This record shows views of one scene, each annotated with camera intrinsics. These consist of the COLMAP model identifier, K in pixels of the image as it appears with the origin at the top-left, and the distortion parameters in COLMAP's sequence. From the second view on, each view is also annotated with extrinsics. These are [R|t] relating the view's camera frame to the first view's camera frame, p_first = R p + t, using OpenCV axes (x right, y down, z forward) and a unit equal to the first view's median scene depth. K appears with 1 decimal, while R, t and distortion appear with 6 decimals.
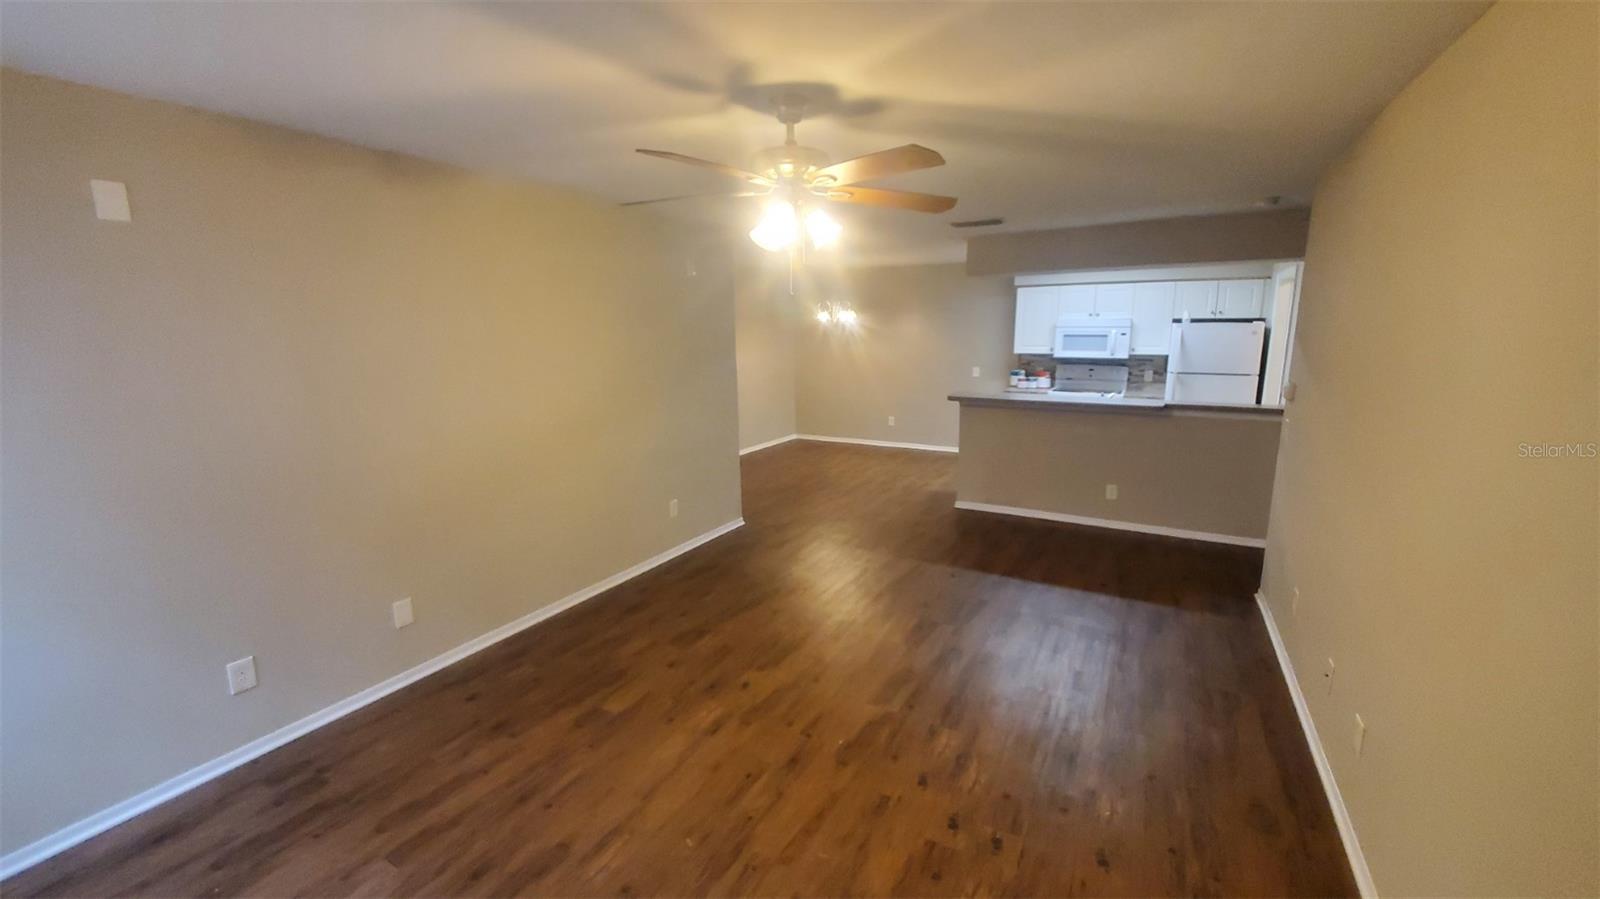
lens RADIAL K [[633.9, 0, 803.3], [0, 633.9, 444.0], [0, 0, 1]] dist [-0.001444, -0.000419]
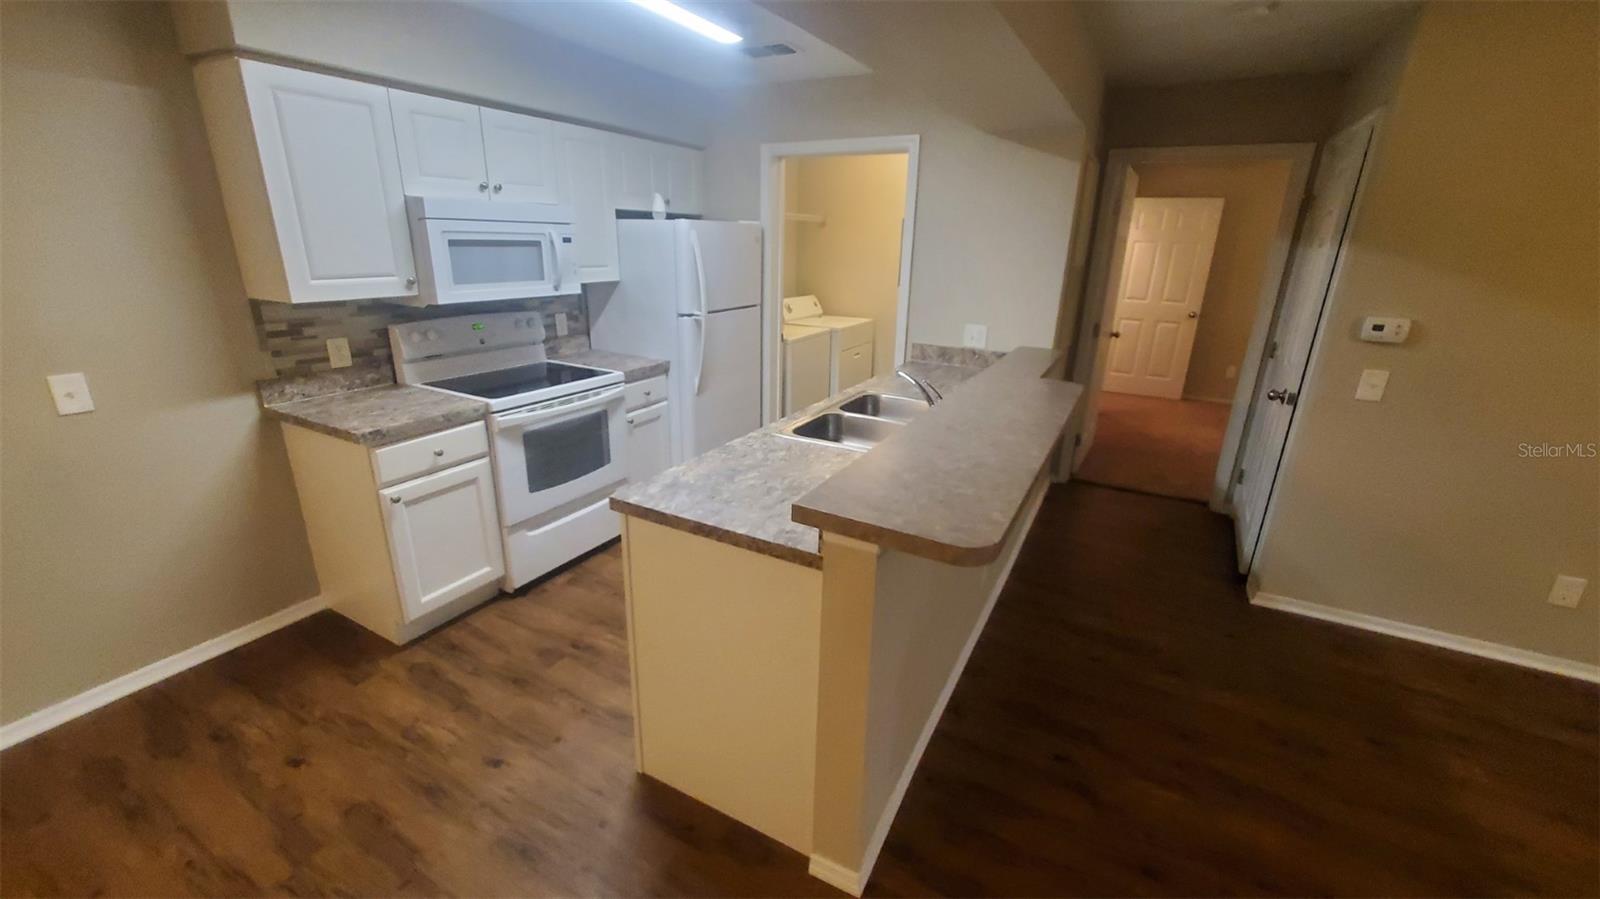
lens RADIAL K [[633.9, 0, 803.3], [0, 633.9, 444.0], [0, 0, 1]] dist [-0.001444, -0.000419]
pose [[-0.011409, -0.306891, 0.951676, 0.031452], [0.156611, 0.939444, 0.304824, -0.139104], [-0.987595, 0.152520, 0.037344, 0.789908]]
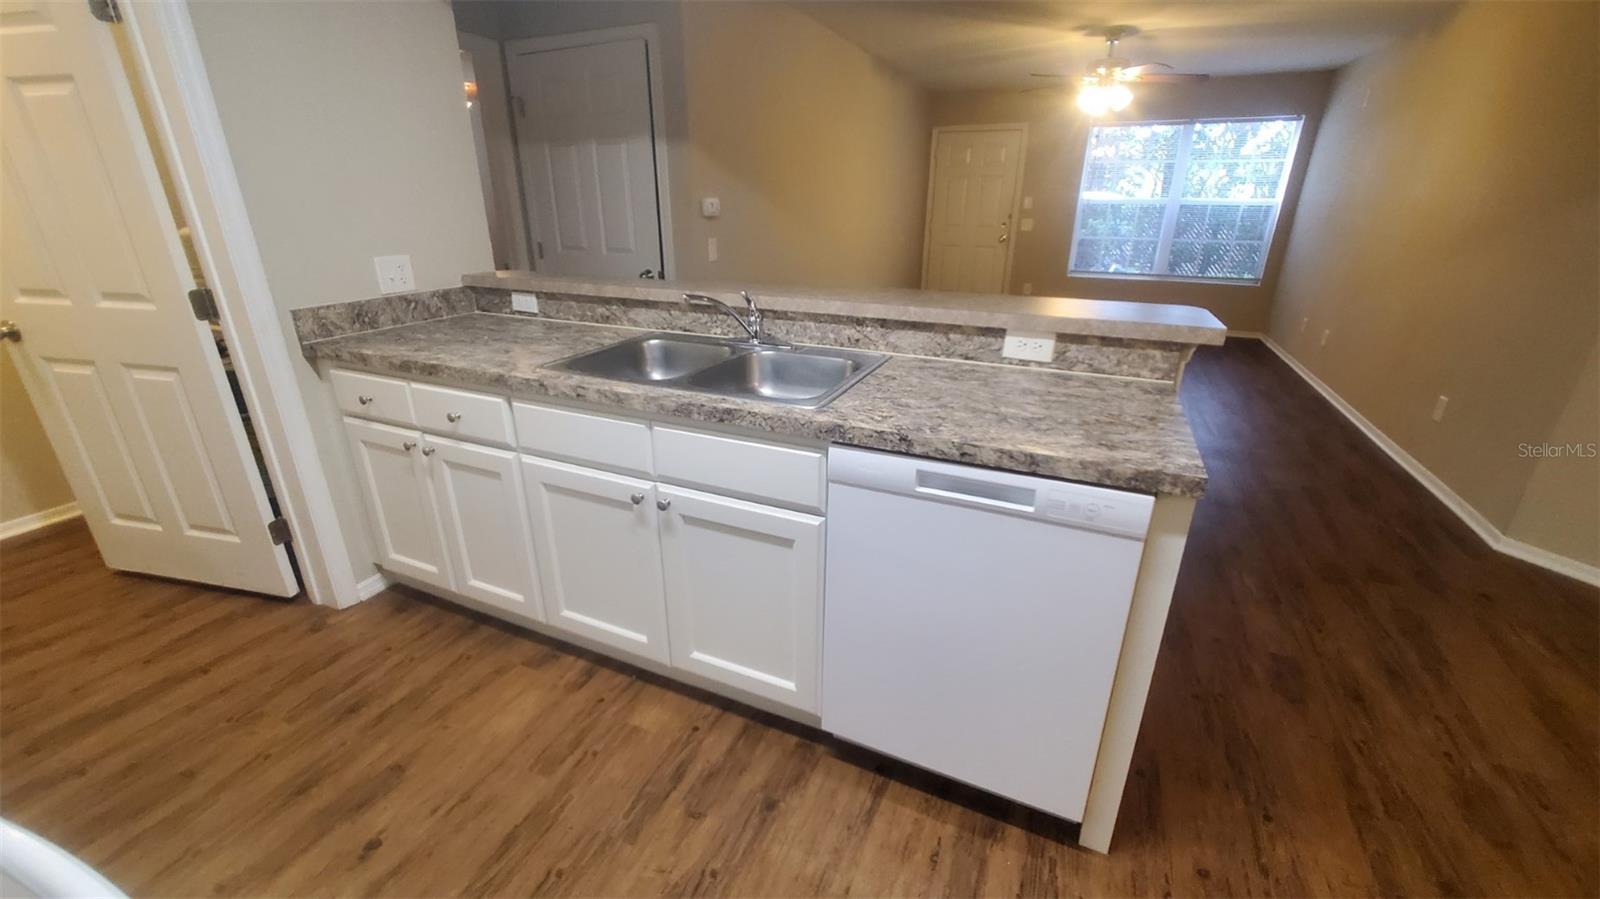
lens RADIAL K [[633.9, 0, 803.3], [0, 633.9, 444.0], [0, 0, 1]] dist [-0.001444, -0.000419]
pose [[-0.996060, 0.032870, -0.082371, 0.348325], [-0.015188, 0.851840, 0.523581, -0.140491], [0.087377, 0.522769, -0.847984, 0.979745]]
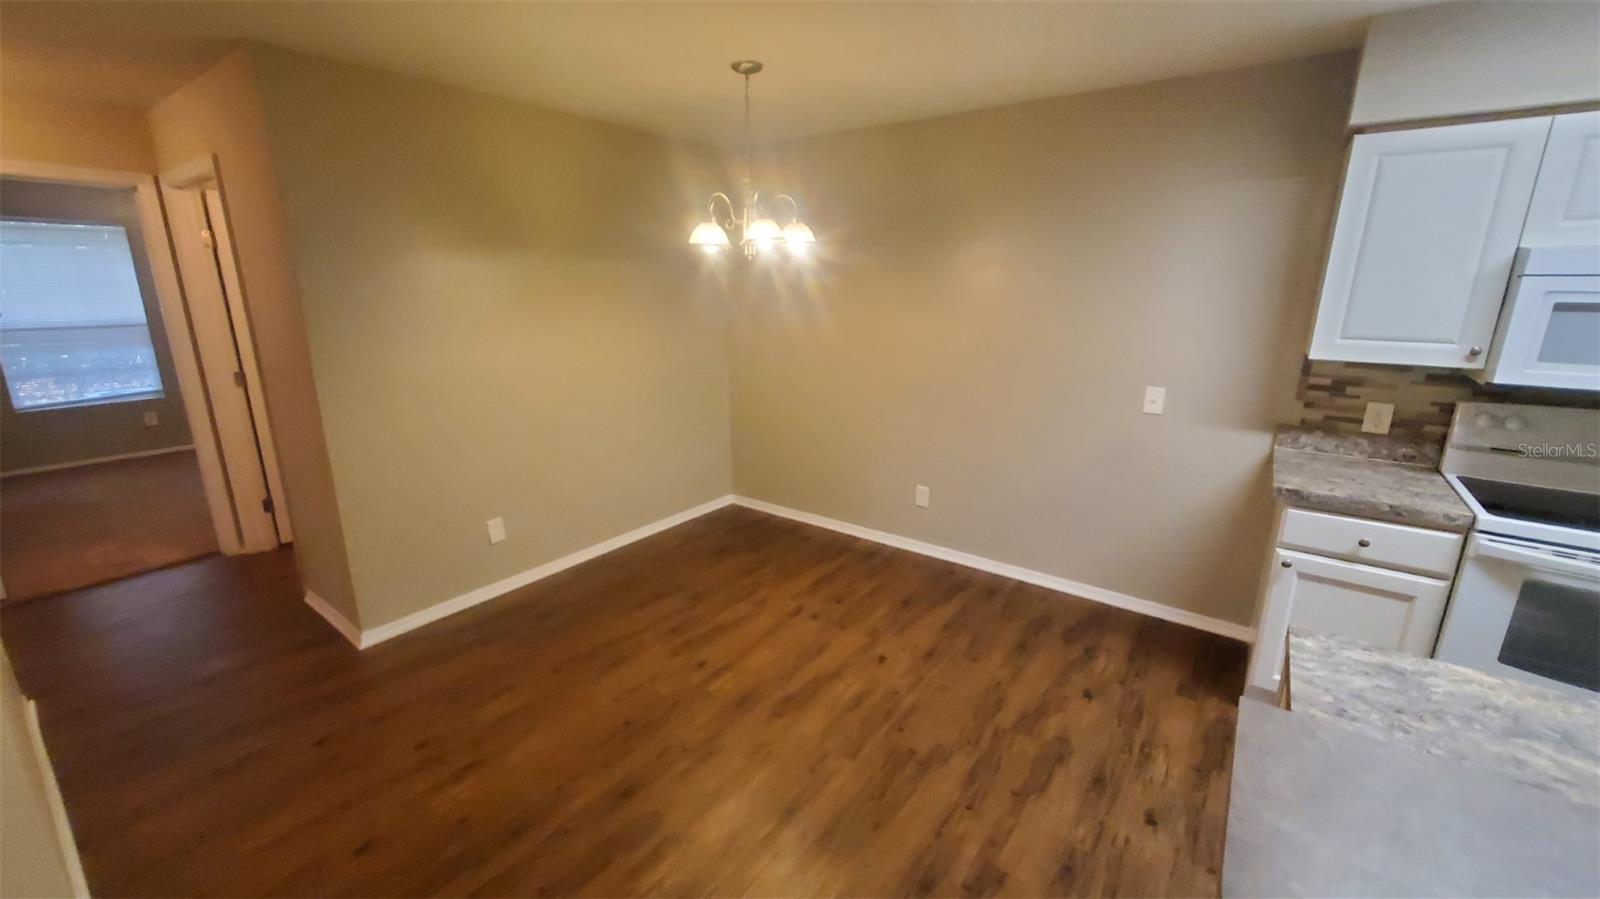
lens RADIAL K [[633.9, 0, 803.3], [0, 633.9, 444.0], [0, 0, 1]] dist [-0.001444, -0.000419]
pose [[0.992231, 0.039148, -0.118092, 0.129827], [-0.030565, 0.996817, 0.073636, -0.120950], [0.120599, -0.069454, 0.990269, 0.681809]]
